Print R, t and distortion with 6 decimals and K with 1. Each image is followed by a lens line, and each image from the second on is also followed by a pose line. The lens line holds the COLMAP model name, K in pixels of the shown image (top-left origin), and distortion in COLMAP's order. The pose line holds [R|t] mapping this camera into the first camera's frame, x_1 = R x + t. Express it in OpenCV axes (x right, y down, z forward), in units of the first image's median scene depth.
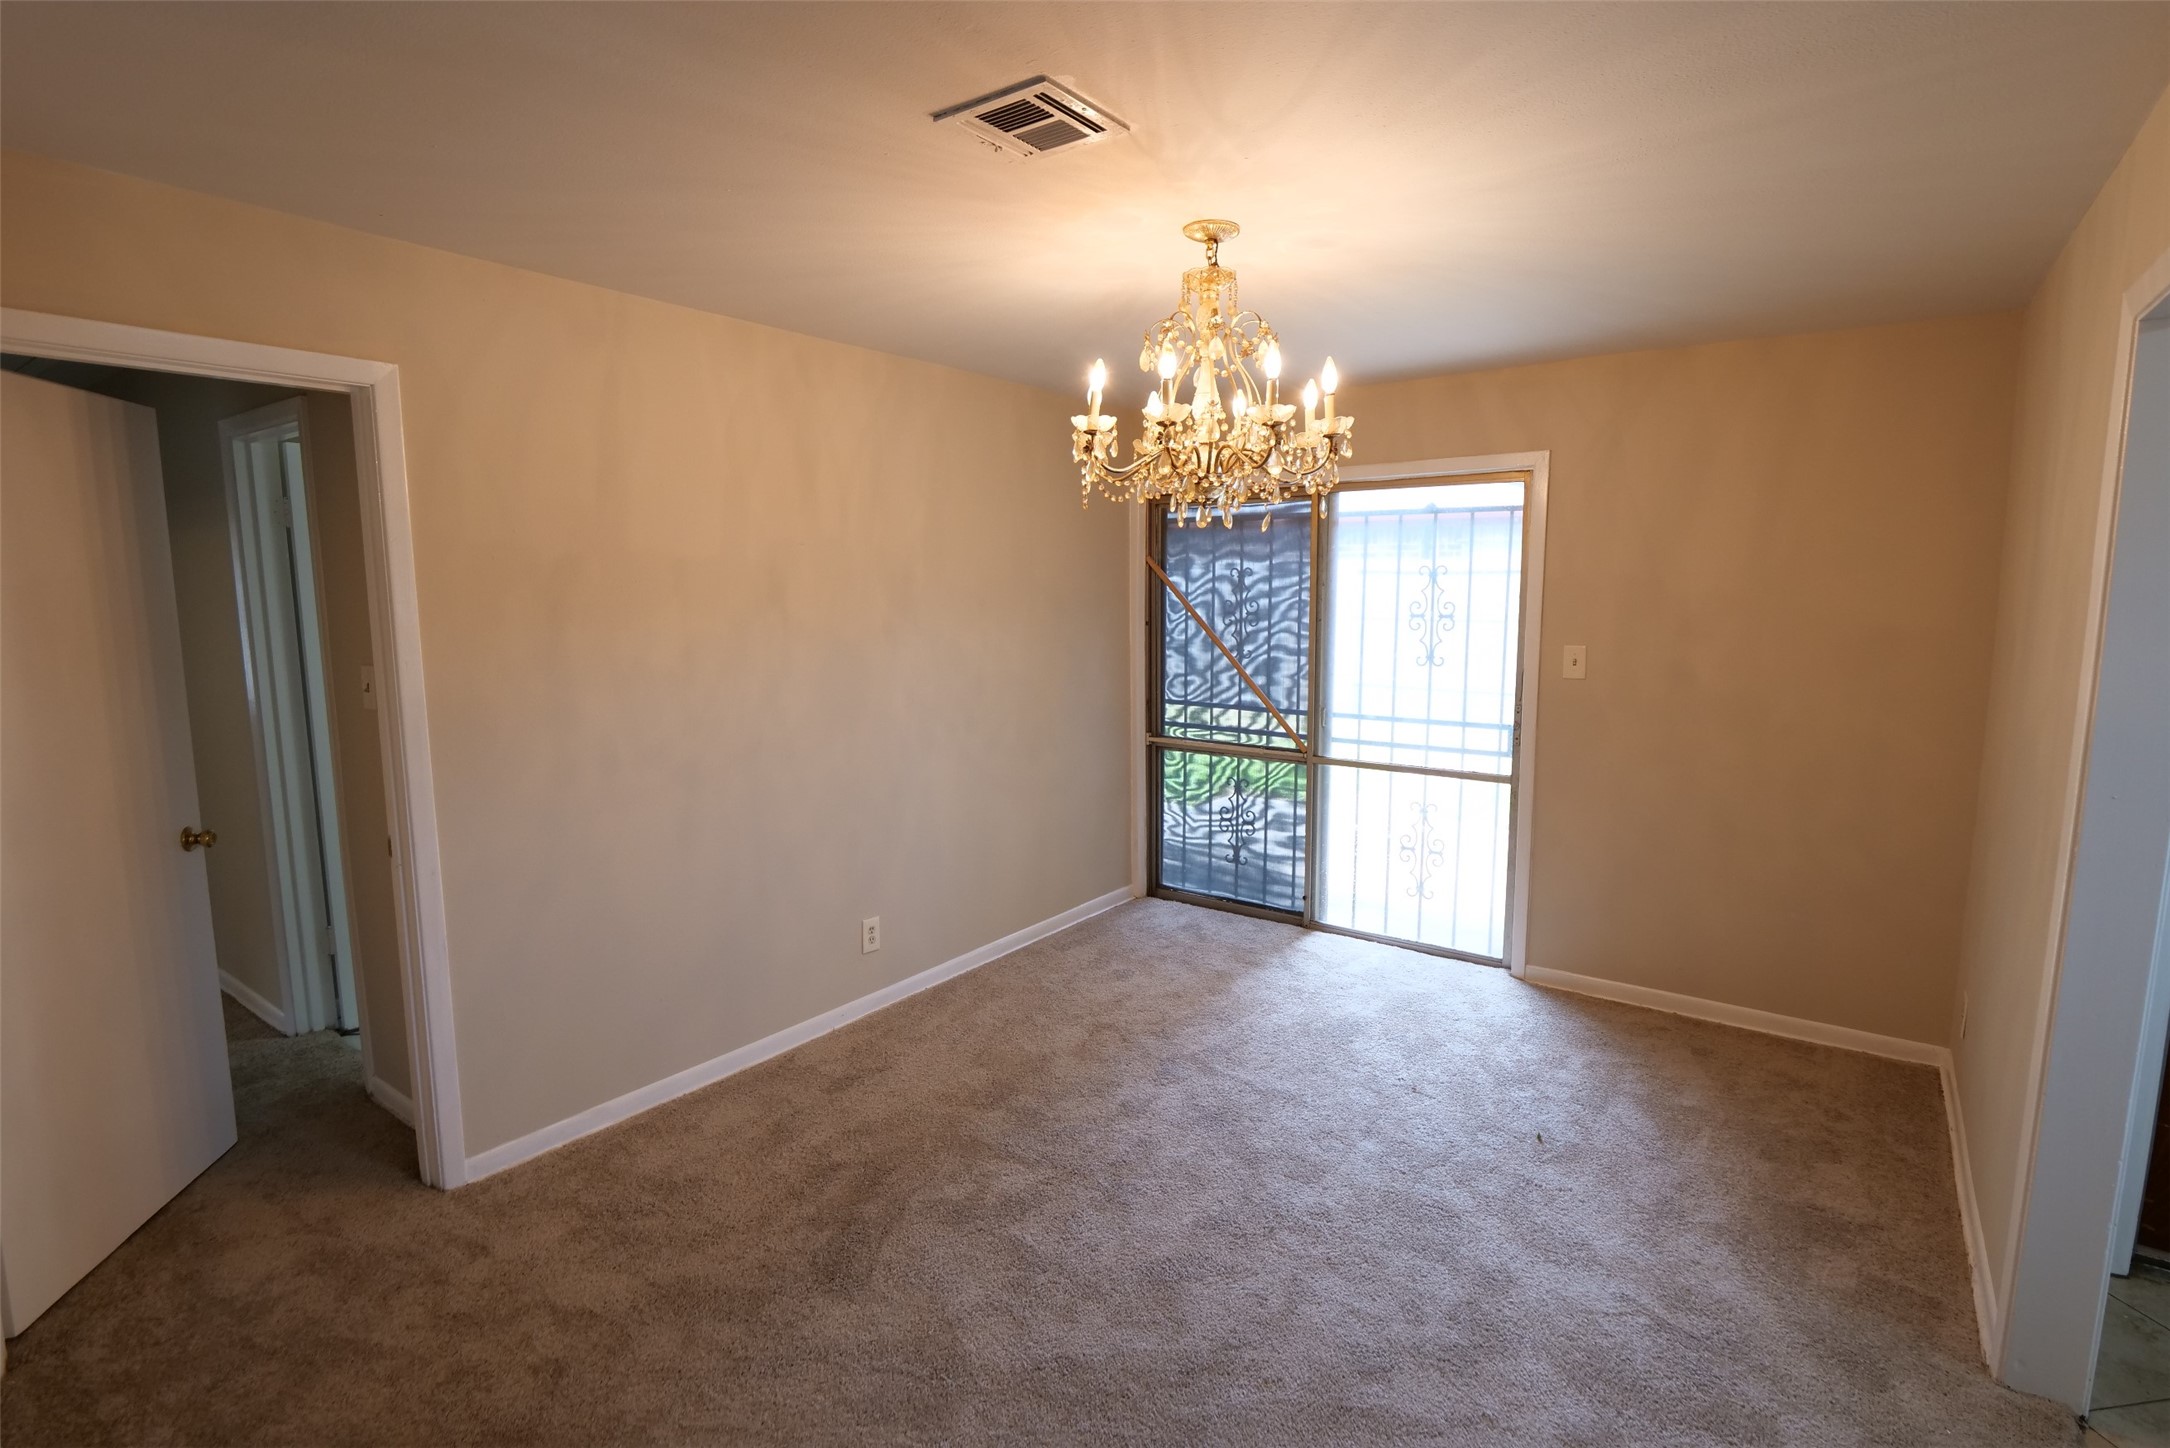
lens RADIAL K [[1048.9, 0, 1085.0], [0, 1048.9, 724.0], [0, 0, 1]] dist [-0.017138, -0.000258]
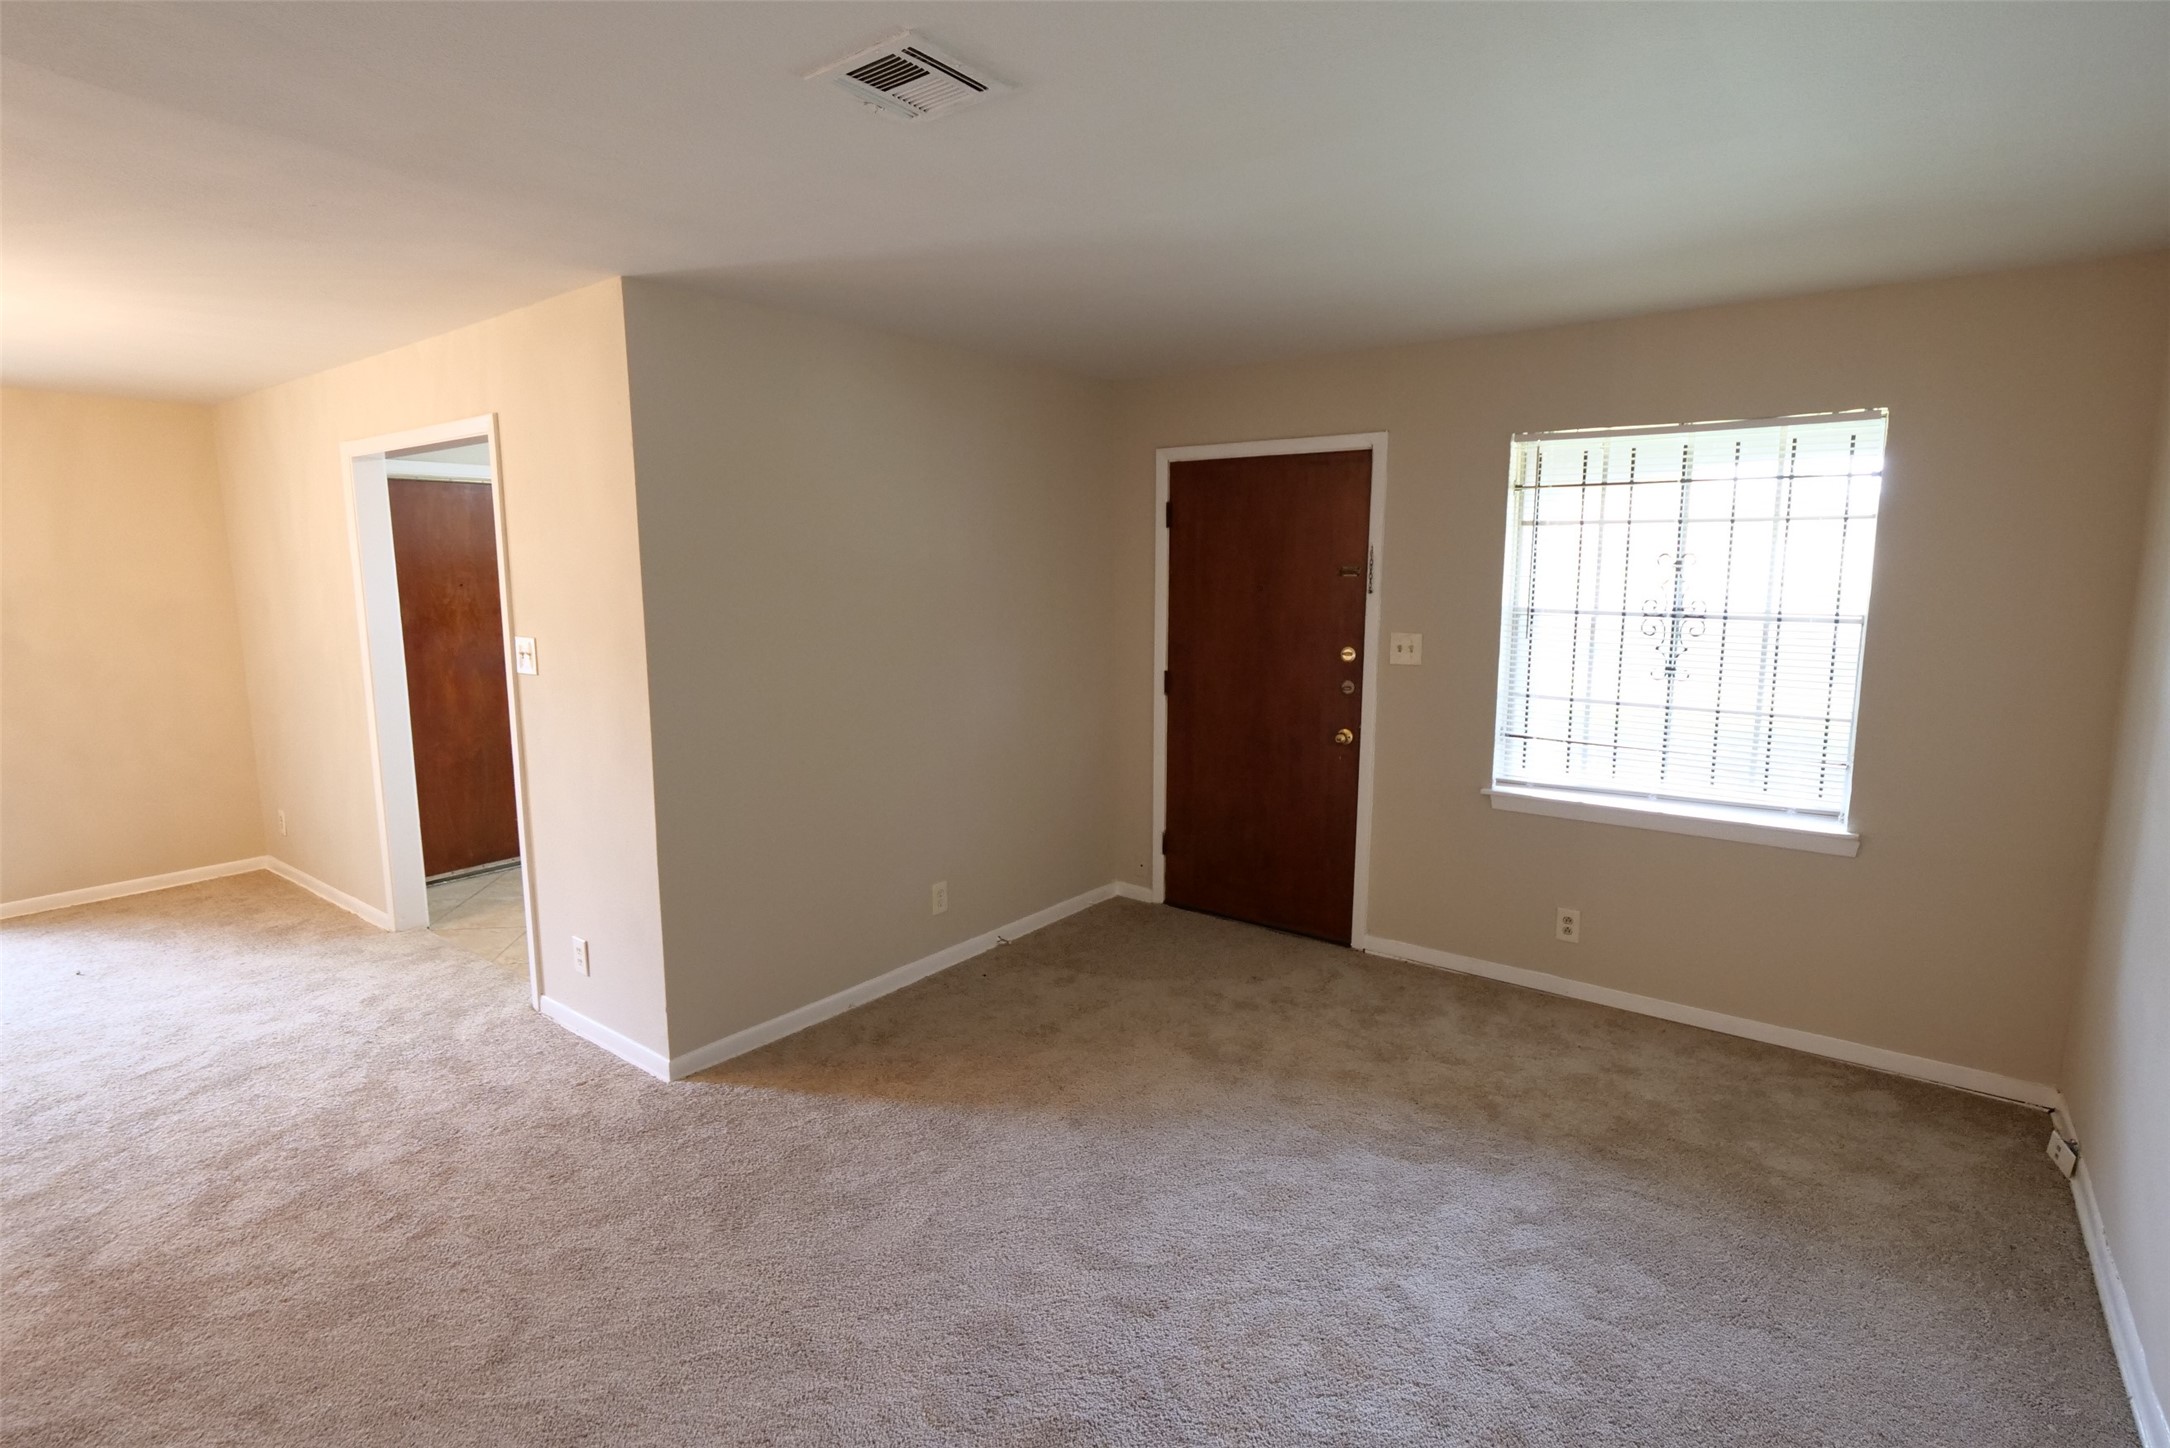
lens RADIAL K [[1046.7, 0, 1085.4], [0, 1046.7, 728.7], [0, 0, 1]] dist [-0.014345, -0.000927]
pose [[-0.002071, -0.150177, 0.988657, -0.778351], [0.141935, 0.978606, 0.148948, 0.058608], [-0.989874, 0.140634, 0.019289, -0.349808]]
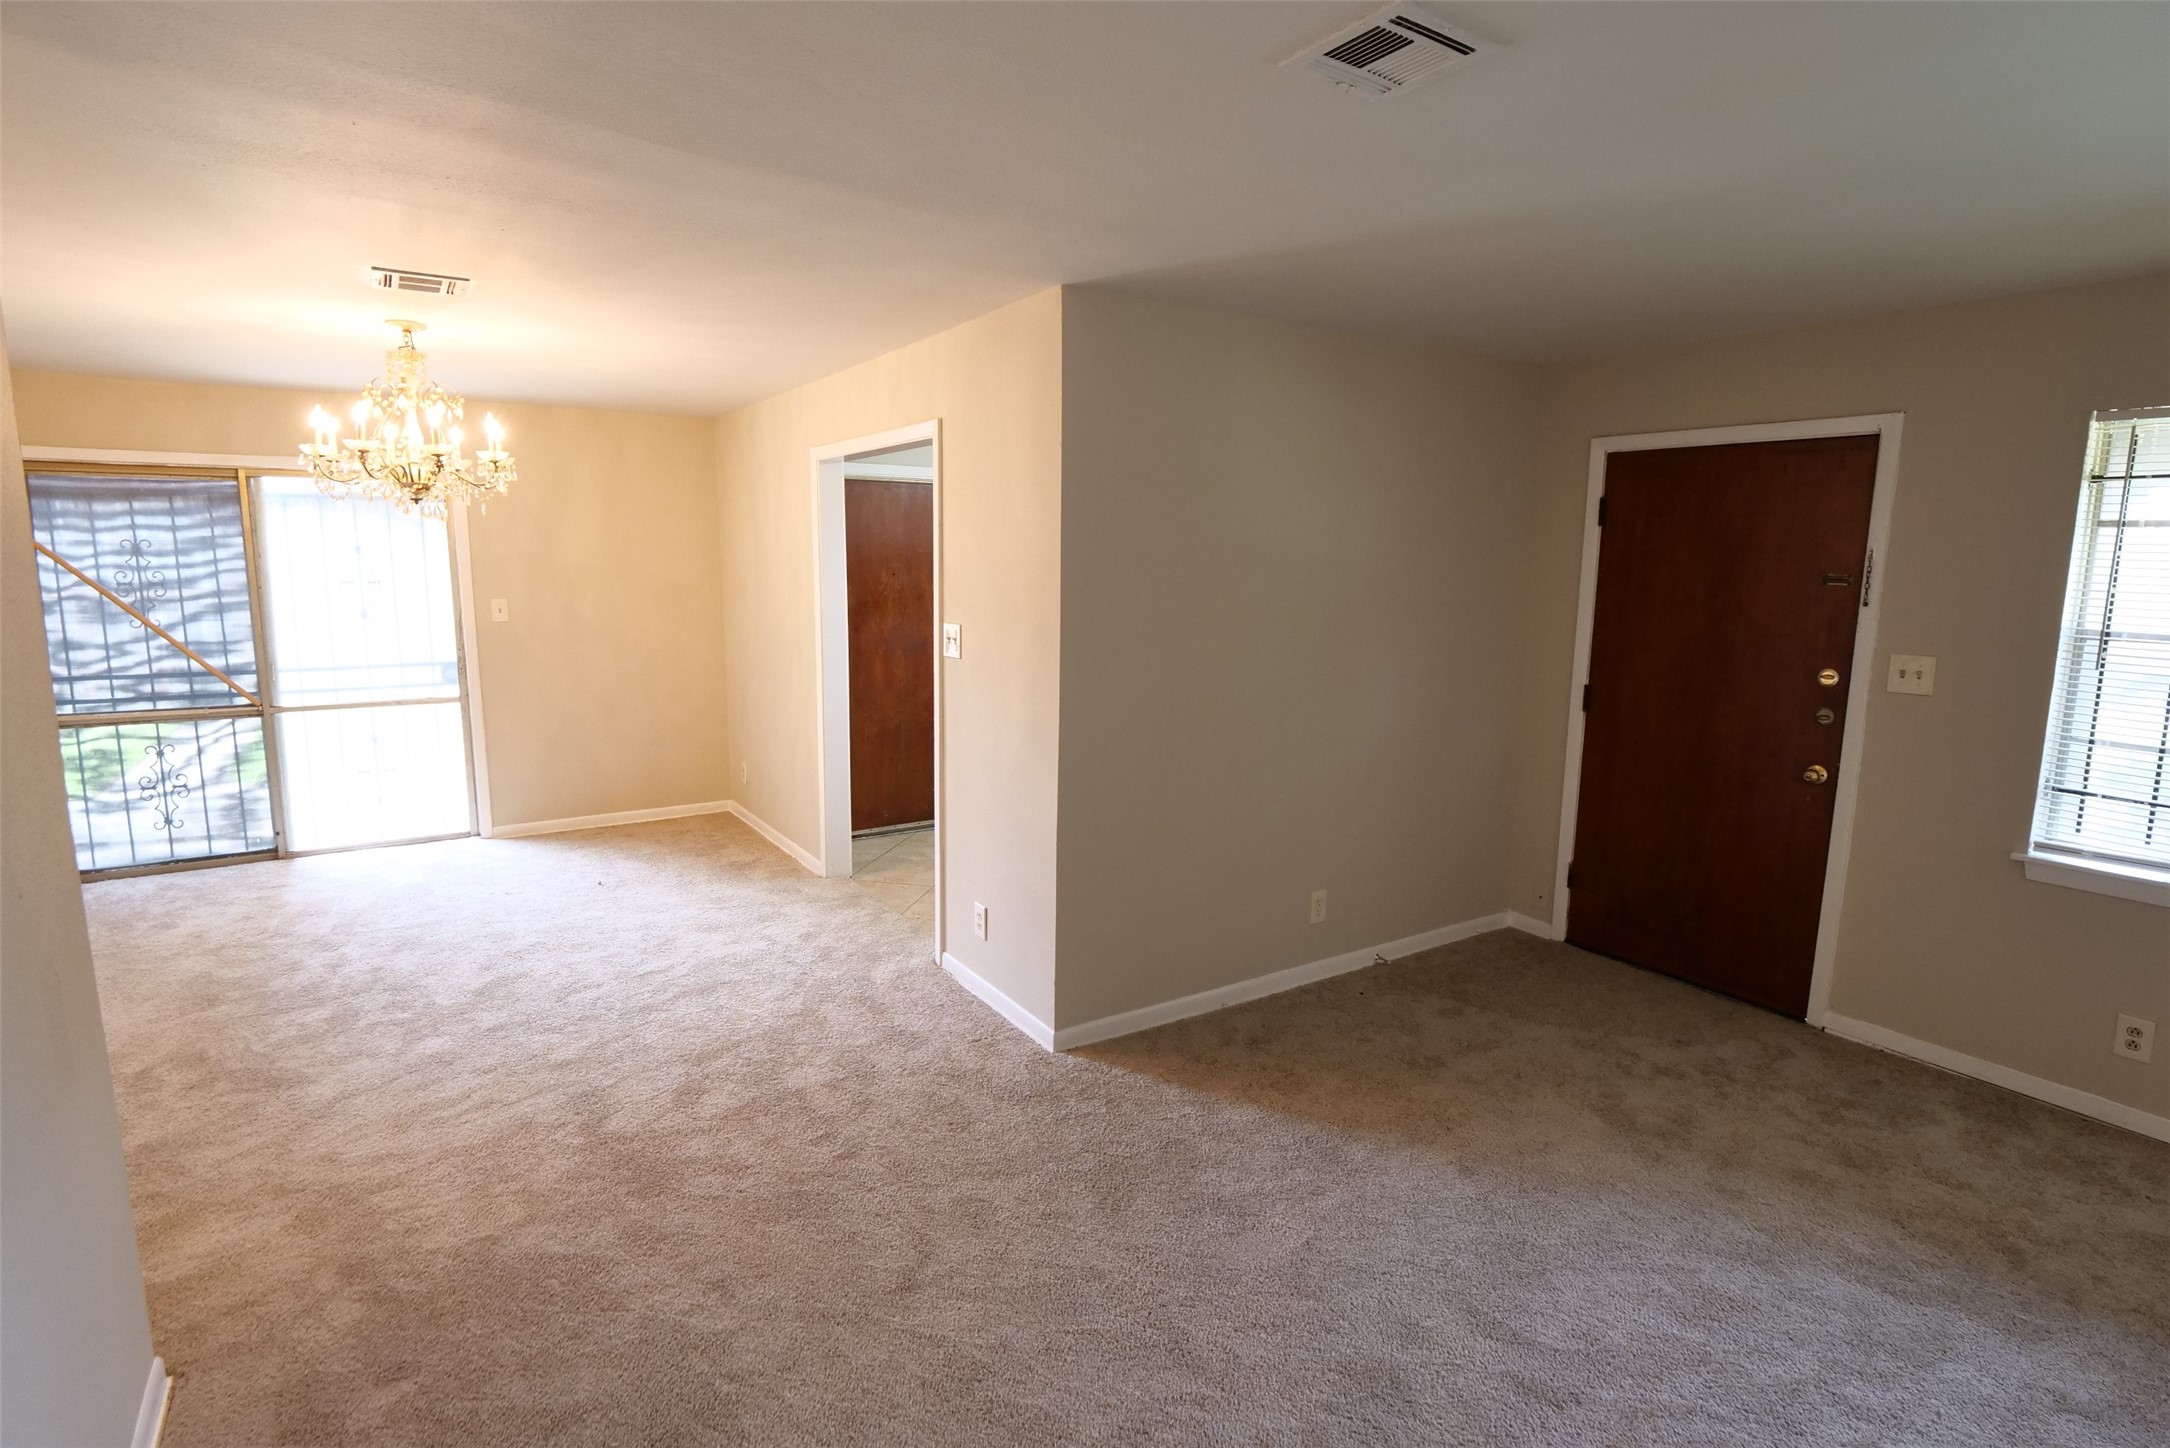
lens RADIAL K [[1048.9, 0, 1085.0], [0, 1048.9, 724.0], [0, 0, 1]] dist [-0.017138, -0.000258]
pose [[0.331439, -0.136864, 0.933497, -0.765798], [0.118006, 0.987666, 0.102908, 0.052445], [-0.936068, 0.076051, 0.343502, -0.305150]]
